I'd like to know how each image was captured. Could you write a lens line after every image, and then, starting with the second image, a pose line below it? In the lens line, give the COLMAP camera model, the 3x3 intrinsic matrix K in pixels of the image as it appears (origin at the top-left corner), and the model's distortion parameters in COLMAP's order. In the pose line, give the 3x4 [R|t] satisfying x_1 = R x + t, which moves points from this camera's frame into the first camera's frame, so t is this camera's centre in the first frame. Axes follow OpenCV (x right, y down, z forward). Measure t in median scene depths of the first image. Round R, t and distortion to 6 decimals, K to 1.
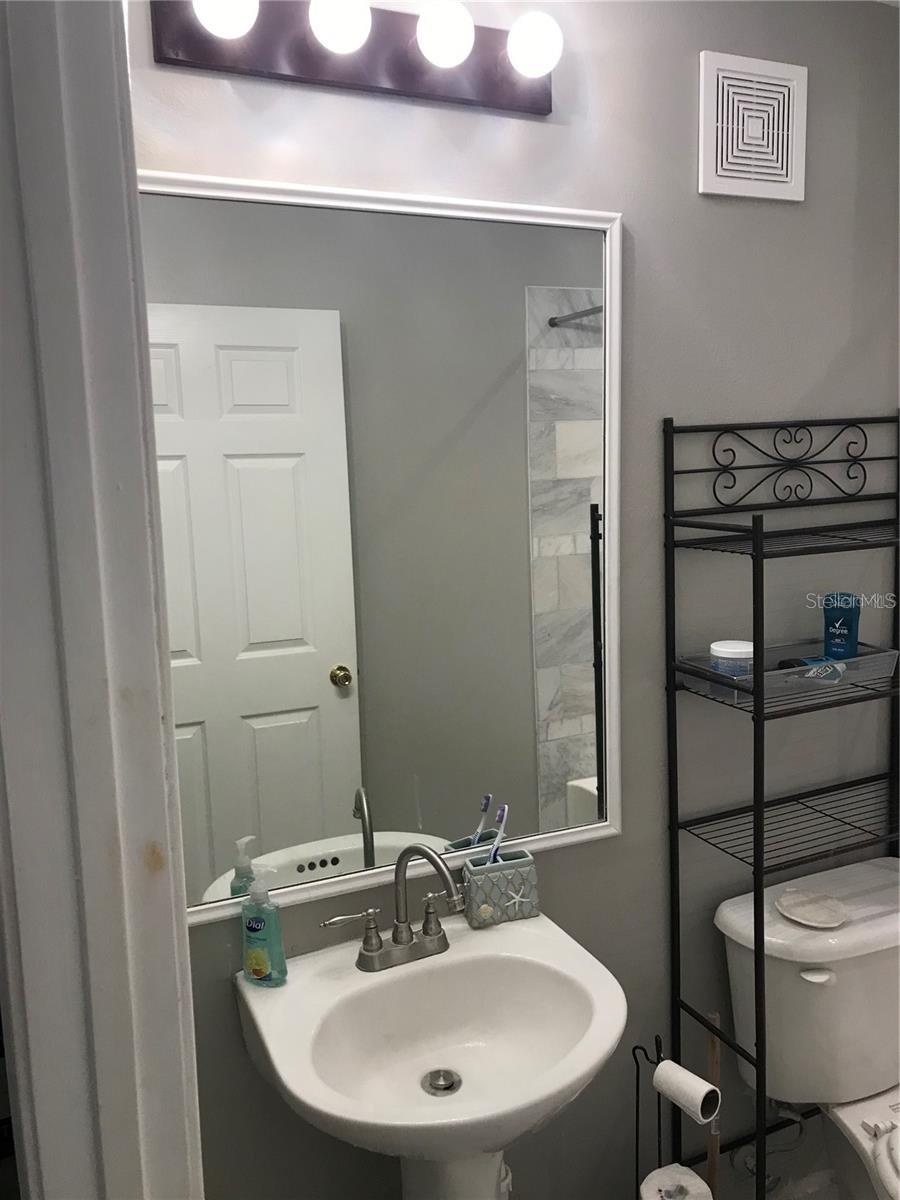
lens RADIAL K [[1004.0, 0, 425.9], [0, 1004.0, 585.1], [0, 0, 1]] dist [0.039406, -0.033632]
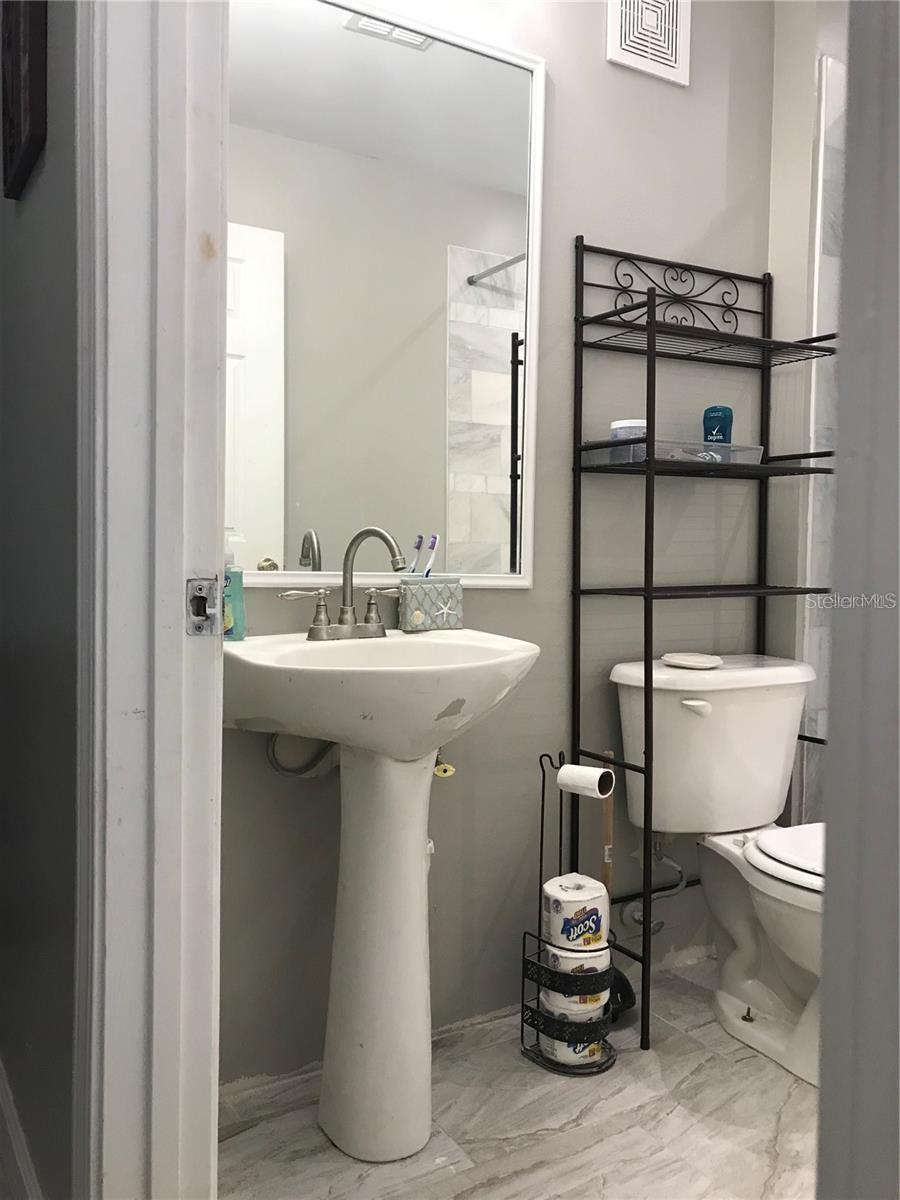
lens RADIAL K [[1004.0, 0, 436.0], [0, 1004.0, 569.9], [0, 0, 1]] dist [0.039406, -0.033632]
pose [[0.993269, 0.040411, 0.108548, -0.041731], [-0.029531, 0.994546, -0.100032, 0.339079], [-0.111999, 0.096153, 0.989045, -0.125641]]
